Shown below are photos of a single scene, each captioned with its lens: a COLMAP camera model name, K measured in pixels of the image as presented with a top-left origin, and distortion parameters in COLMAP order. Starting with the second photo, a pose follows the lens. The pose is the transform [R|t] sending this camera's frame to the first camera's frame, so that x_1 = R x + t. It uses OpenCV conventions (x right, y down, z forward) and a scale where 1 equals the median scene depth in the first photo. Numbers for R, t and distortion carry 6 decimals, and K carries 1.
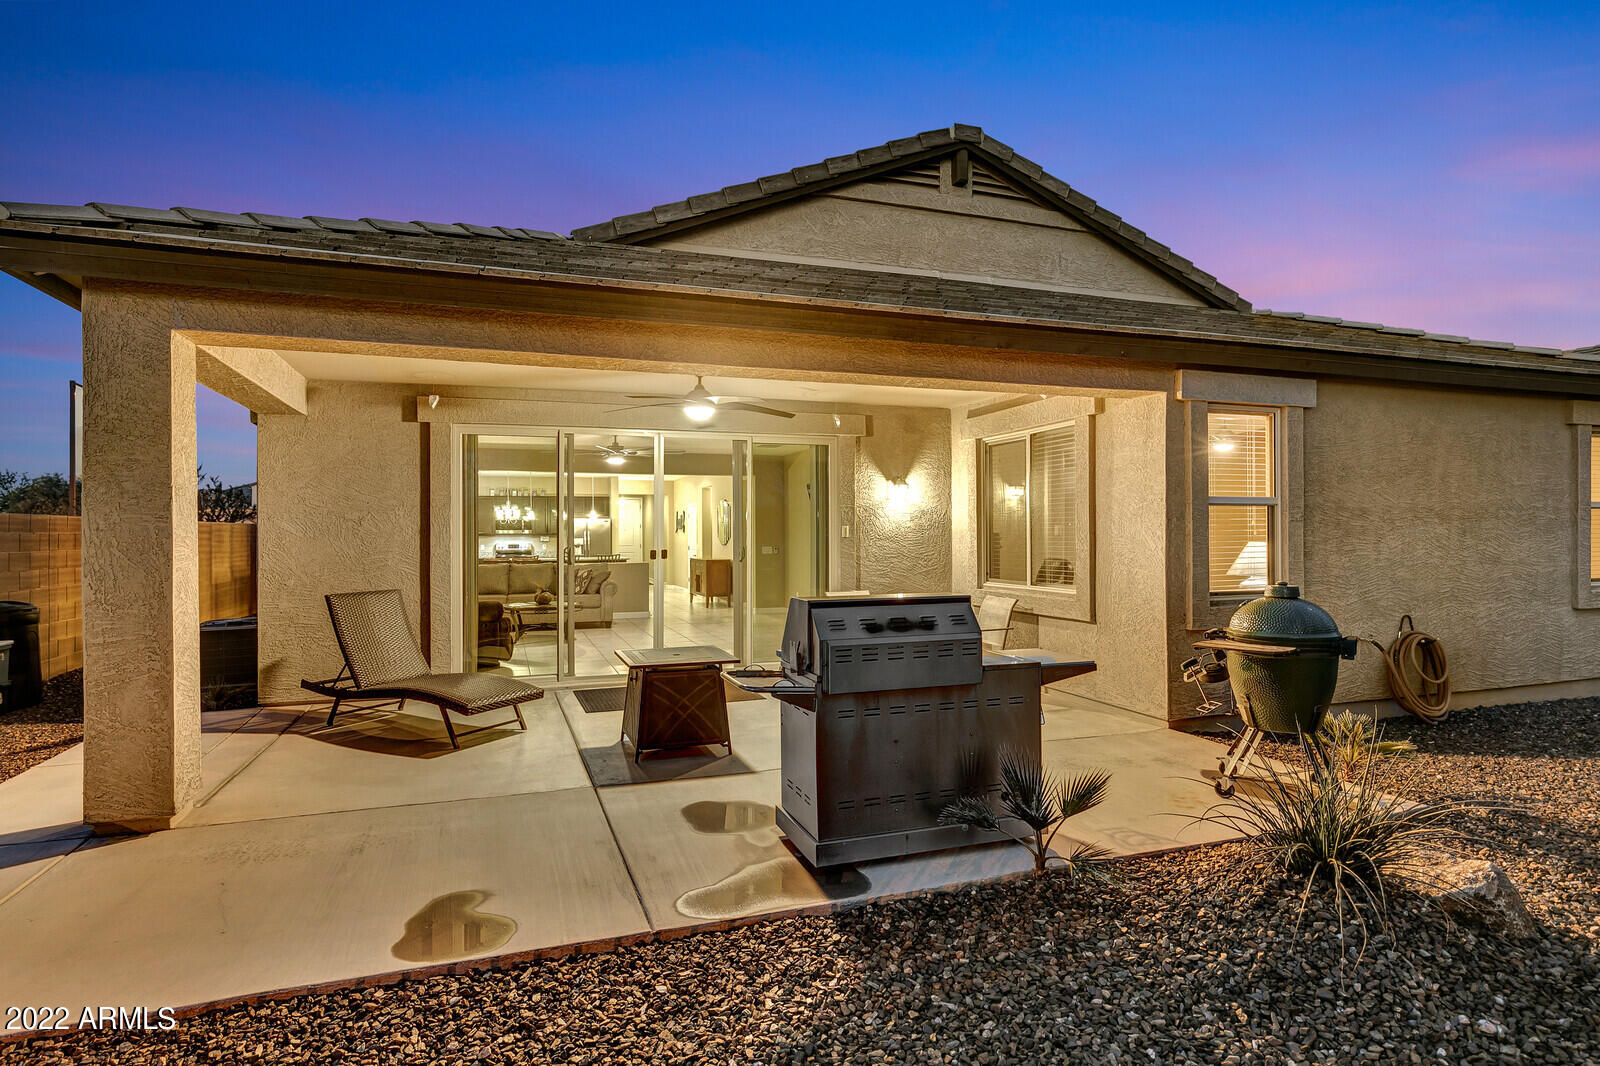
lens RADIAL K [[859.4, 0, 800.0], [0, 859.4, 533.0], [0, 0, 1]] dist [-0.005418, -0.000268]
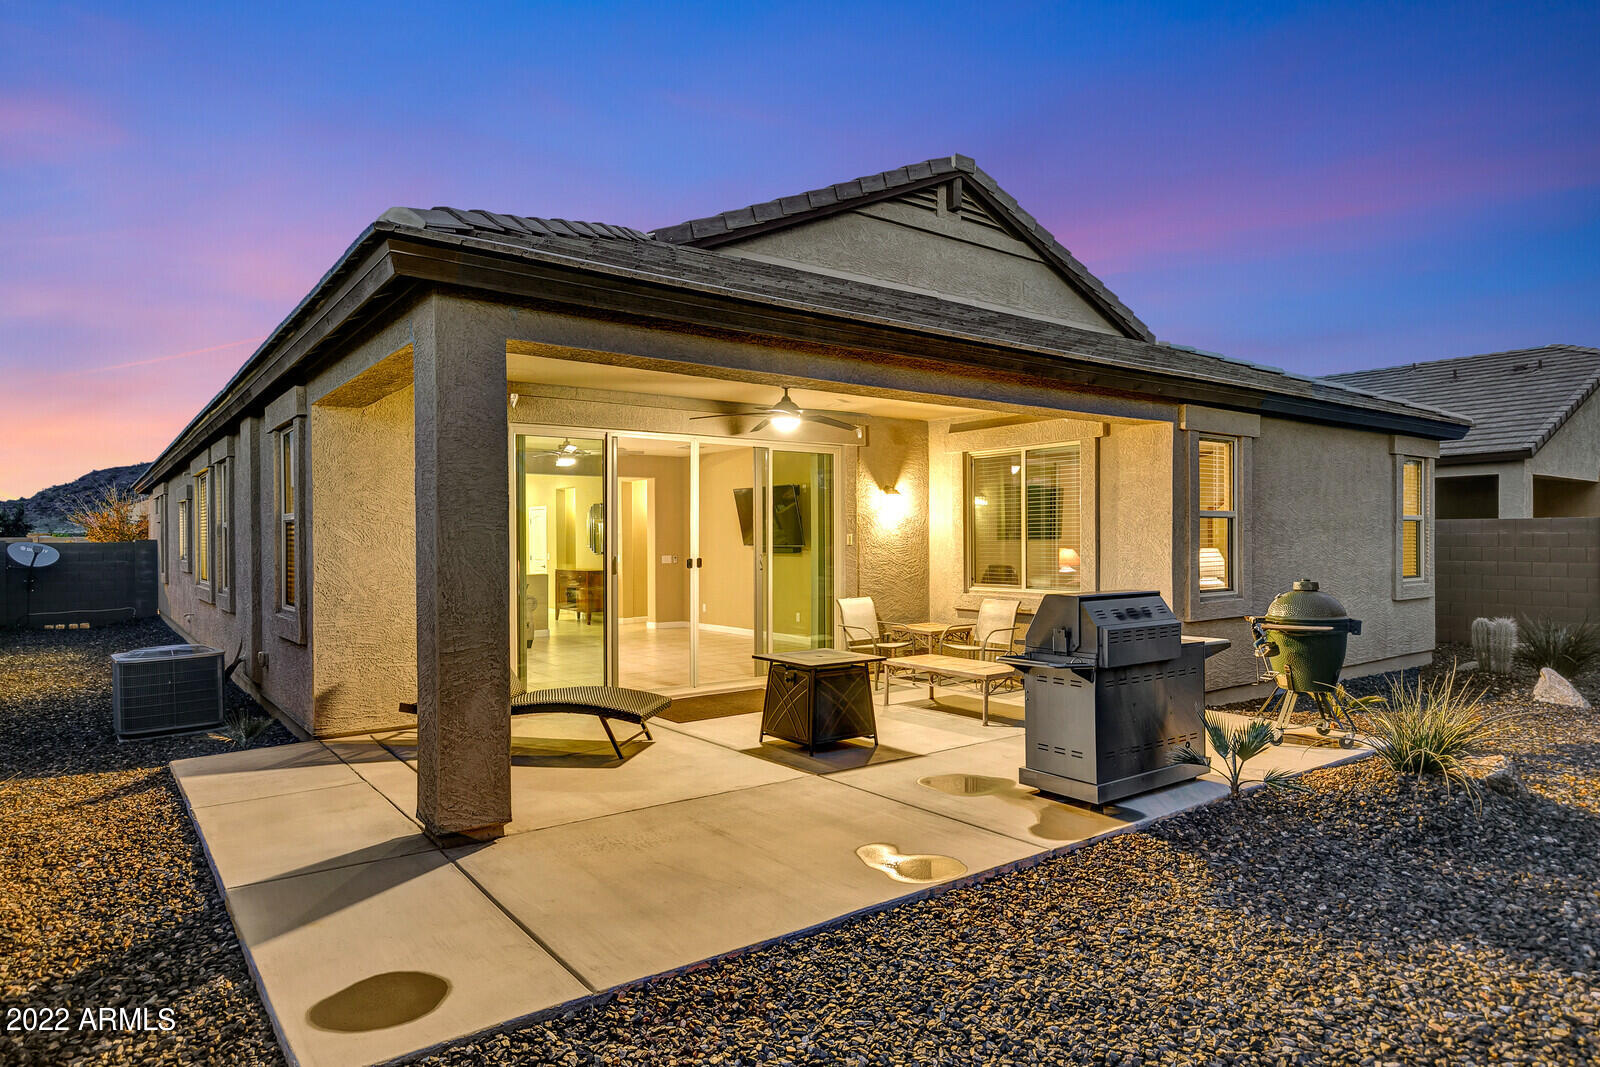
lens RADIAL K [[1034.4, 0, 800.5], [0, 1034.4, 547.0], [0, 0, 1]] dist [0.006078, 0.001693]
pose [[0.940303, -0.002746, 0.340327, -0.512409], [0.000639, 0.999980, 0.006303, -0.000662], [-0.340337, -0.005709, 0.940286, -0.161876]]
